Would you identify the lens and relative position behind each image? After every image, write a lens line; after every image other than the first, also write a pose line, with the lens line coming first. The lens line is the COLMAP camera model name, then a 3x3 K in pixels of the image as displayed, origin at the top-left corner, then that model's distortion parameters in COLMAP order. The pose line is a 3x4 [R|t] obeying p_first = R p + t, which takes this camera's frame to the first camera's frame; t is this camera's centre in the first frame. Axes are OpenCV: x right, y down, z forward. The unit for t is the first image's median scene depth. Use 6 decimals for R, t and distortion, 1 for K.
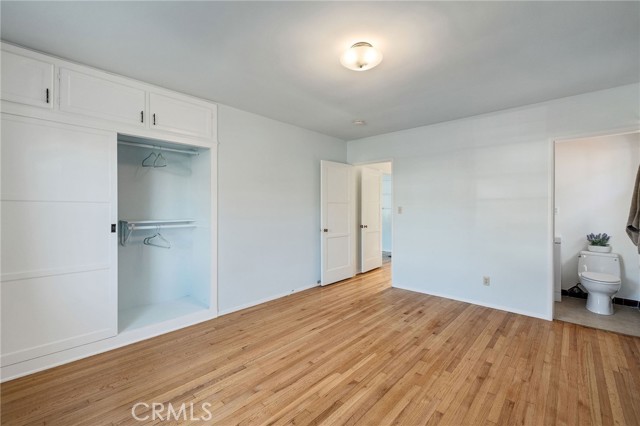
lens RADIAL K [[273.9, 0, 319.0], [0, 273.9, 210.6], [0, 0, 1]] dist [0.000436, 0.000531]
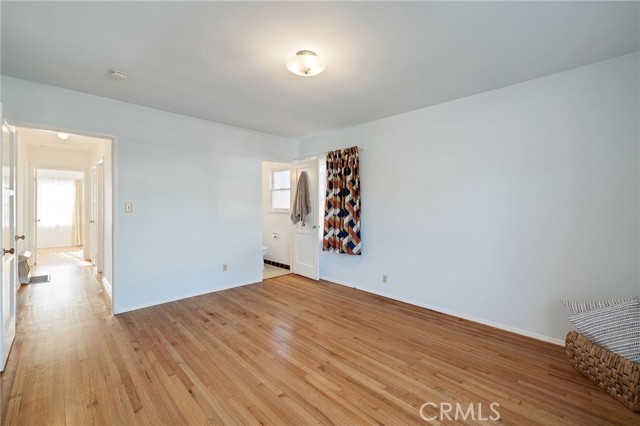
lens RADIAL K [[273.9, 0, 319.2], [0, 273.9, 207.5], [0, 0, 1]] dist [0.000436, 0.000531]
pose [[0.045334, -0.009931, 0.998923, -0.615112], [0.005980, 0.999935, 0.009670, -0.009348], [-0.998954, 0.005535, 0.045391, 0.623302]]
